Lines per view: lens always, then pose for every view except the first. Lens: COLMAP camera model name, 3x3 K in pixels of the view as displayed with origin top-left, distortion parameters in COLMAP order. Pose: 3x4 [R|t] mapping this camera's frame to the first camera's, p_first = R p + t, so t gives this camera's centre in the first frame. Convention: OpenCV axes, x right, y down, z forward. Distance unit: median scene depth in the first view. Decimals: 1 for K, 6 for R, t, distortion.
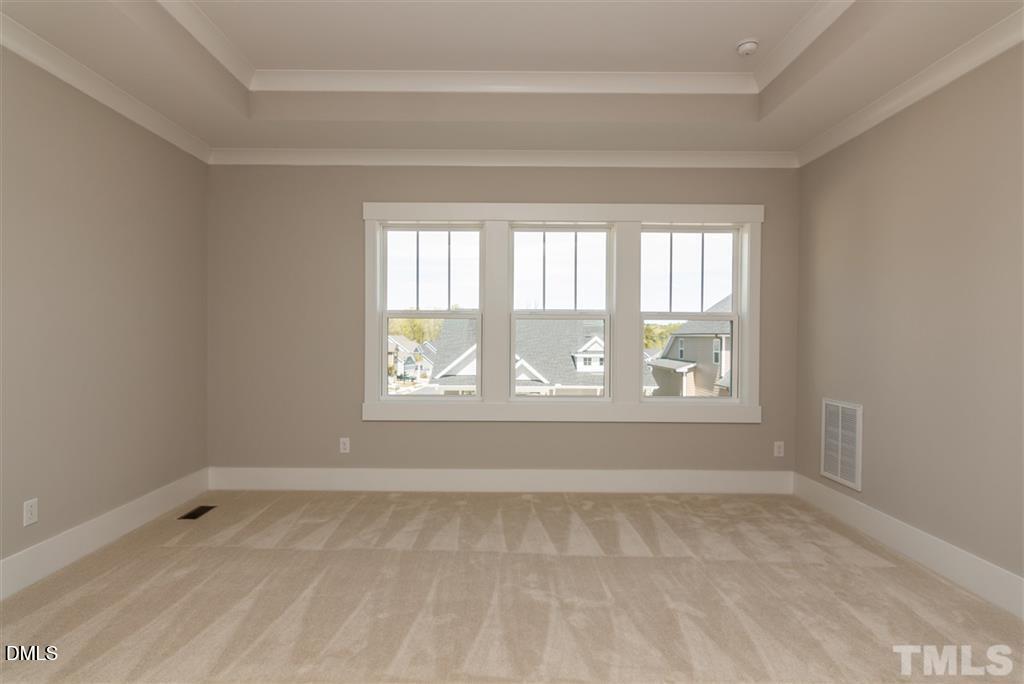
lens RADIAL K [[543.5, 0, 512.2], [0, 543.5, 336.0], [0, 0, 1]] dist [0.000183, 0.001915]
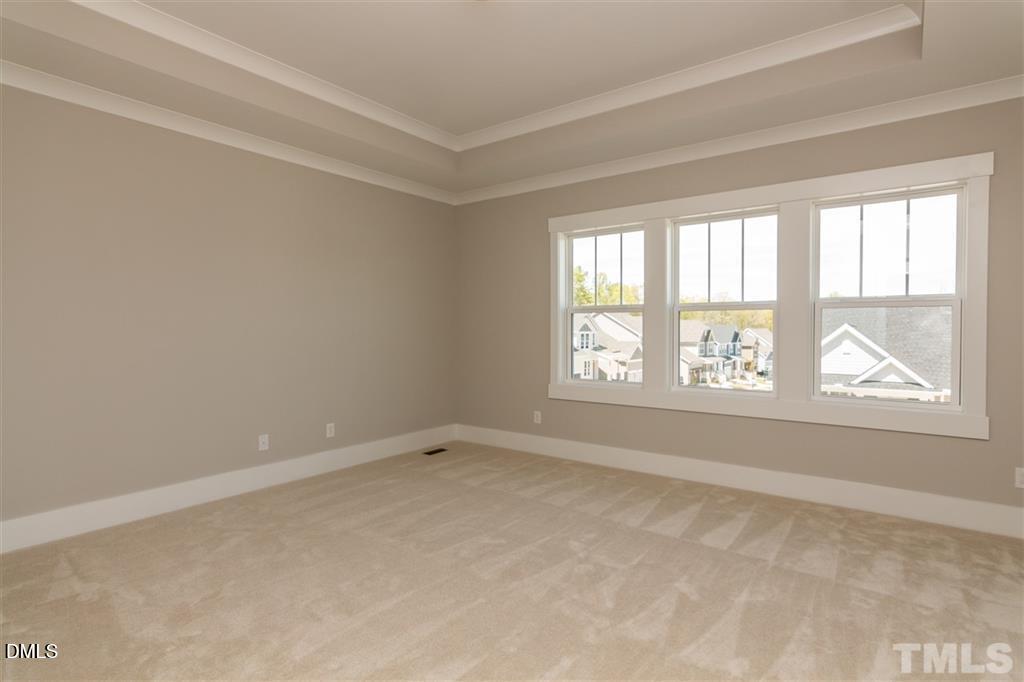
lens RADIAL K [[543.5, 0, 512.2], [0, 543.5, 335.0], [0, 0, 1]] dist [0.000183, 0.001915]
pose [[0.790394, 0.001432, -0.612597, 0.402752], [0.004597, 0.999955, 0.008269, 0.003896], [0.612581, -0.009352, 0.790352, -0.009366]]
